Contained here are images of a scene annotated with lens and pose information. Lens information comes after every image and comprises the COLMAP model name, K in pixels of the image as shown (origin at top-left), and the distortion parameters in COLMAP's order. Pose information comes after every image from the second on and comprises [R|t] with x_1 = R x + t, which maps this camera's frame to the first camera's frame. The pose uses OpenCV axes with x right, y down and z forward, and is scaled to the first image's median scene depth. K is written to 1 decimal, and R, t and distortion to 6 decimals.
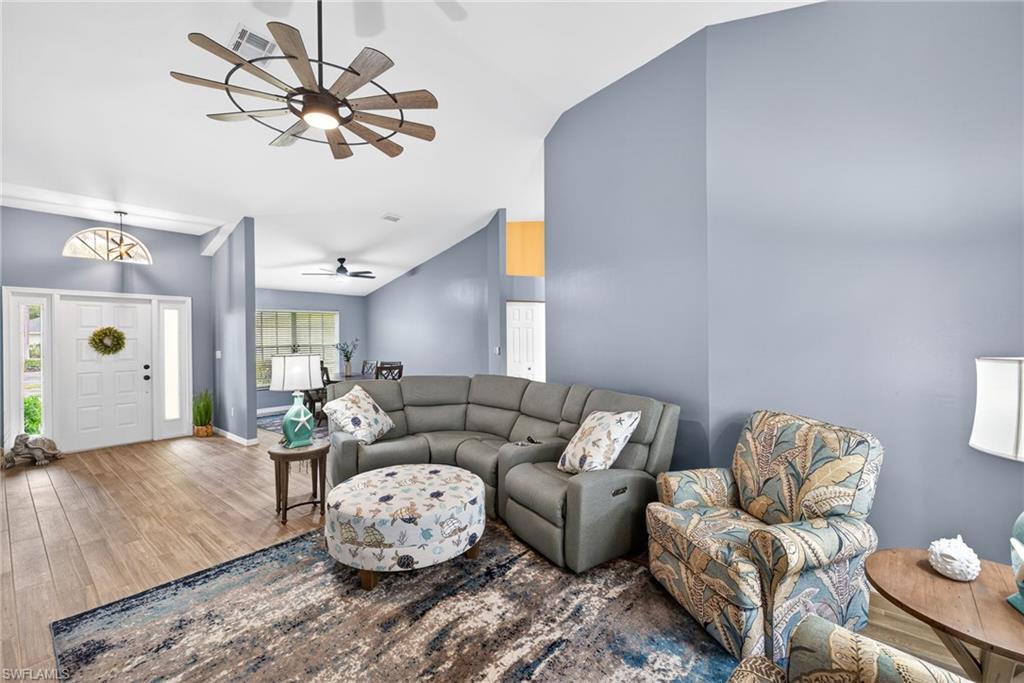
lens RADIAL K [[439.4, 0, 512.5], [0, 439.4, 339.8], [0, 0, 1]] dist [0.013734, -0.000512]
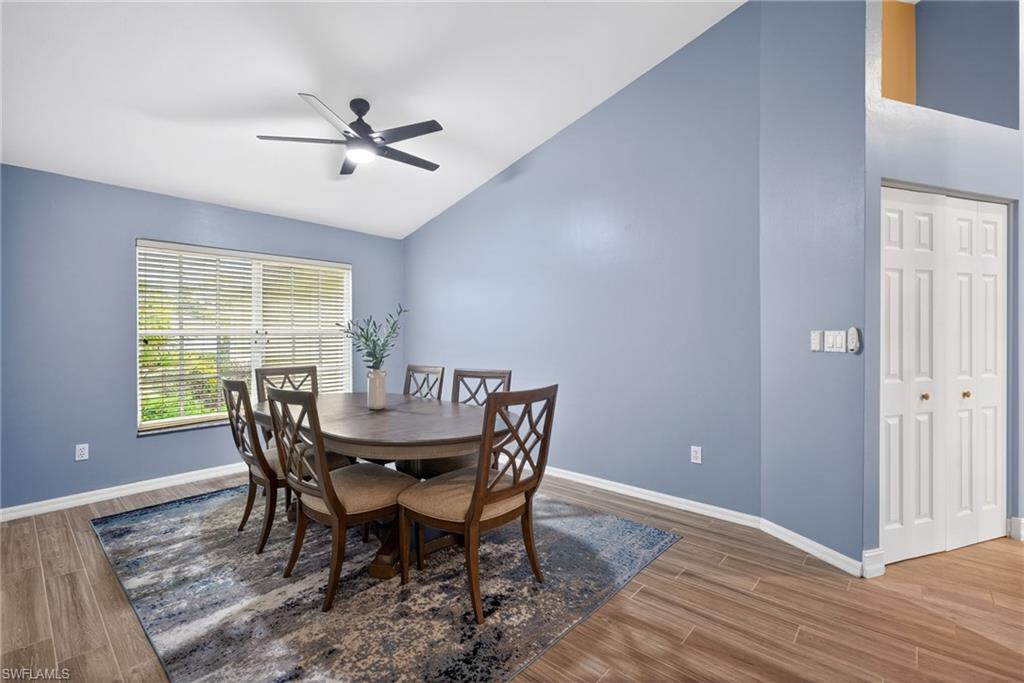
lens RADIAL K [[448.6, 0, 512.1], [0, 448.6, 337.8], [0, 0, 1]] dist [0.001861, 0.000359]
pose [[0.999482, 0.002253, -0.032118, -0.459704], [-0.002294, 0.999997, -0.001230, 0.042870], [0.032115, 0.001303, 0.999483, 1.163730]]
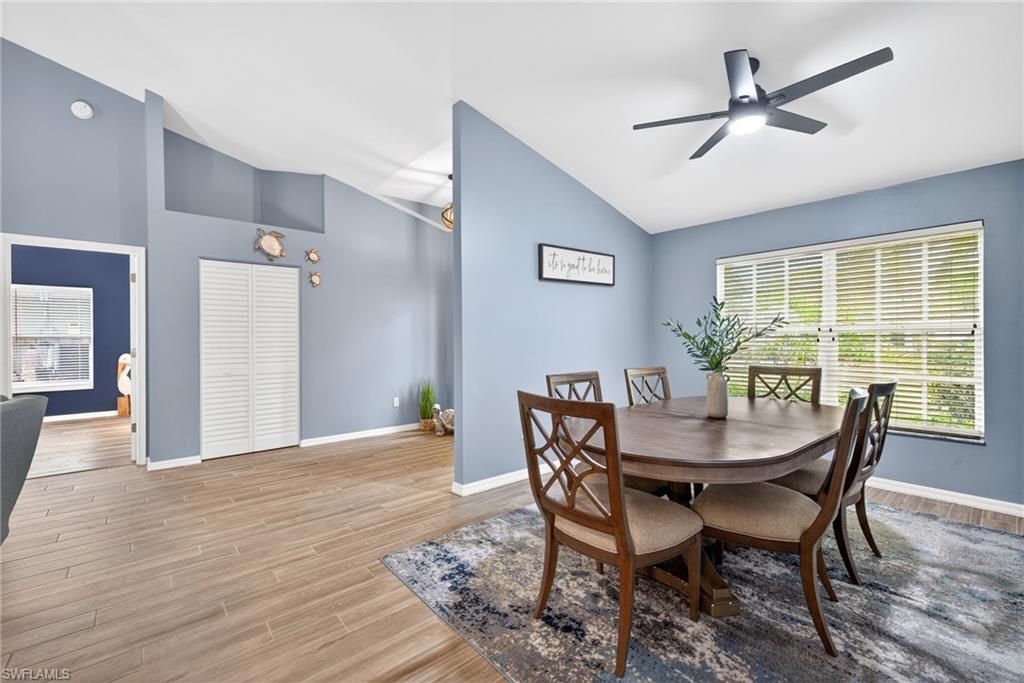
lens RADIAL K [[439.4, 0, 512.5], [0, 439.4, 339.8], [0, 0, 1]] dist [0.013734, -0.000512]
pose [[-0.166400, 0.012101, -0.985984, -0.040634], [0.003253, 0.999926, 0.011723, 0.039043], [0.986053, -0.001257, -0.166427, 1.689049]]
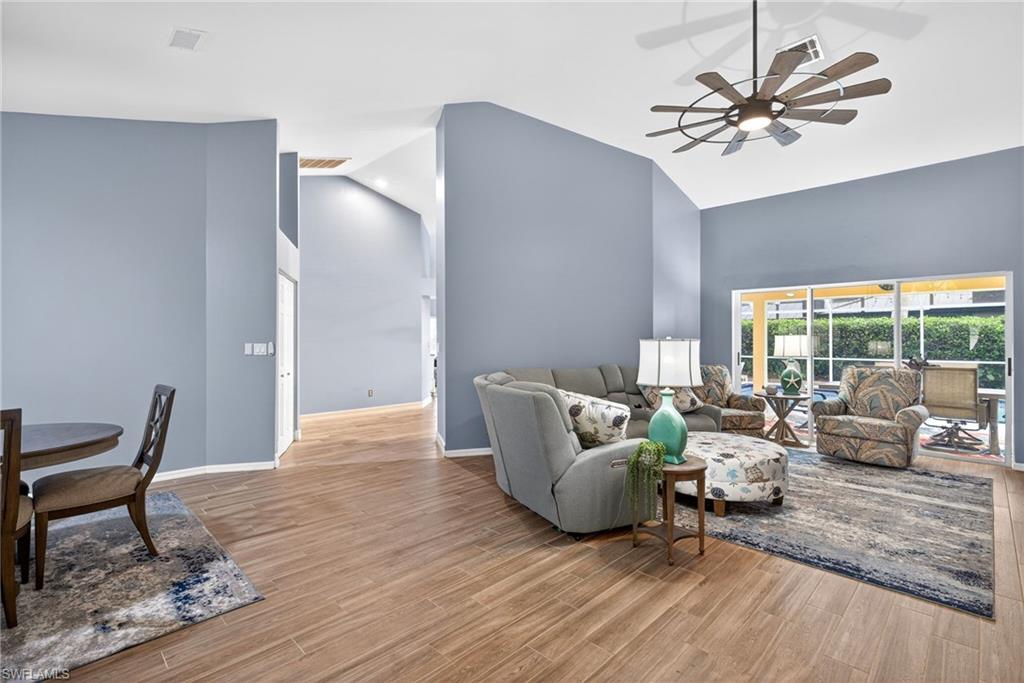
lens RADIAL K [[464.7, 0, 510.9], [0, 464.7, 339.2], [0, 0, 1]] dist [0.002575, 0.000979]
pose [[0.085383, 0.003495, 0.996342, -1.149100], [0.003727, 0.999986, -0.003828, 0.027514], [-0.996341, 0.004040, 0.085369, 1.054790]]
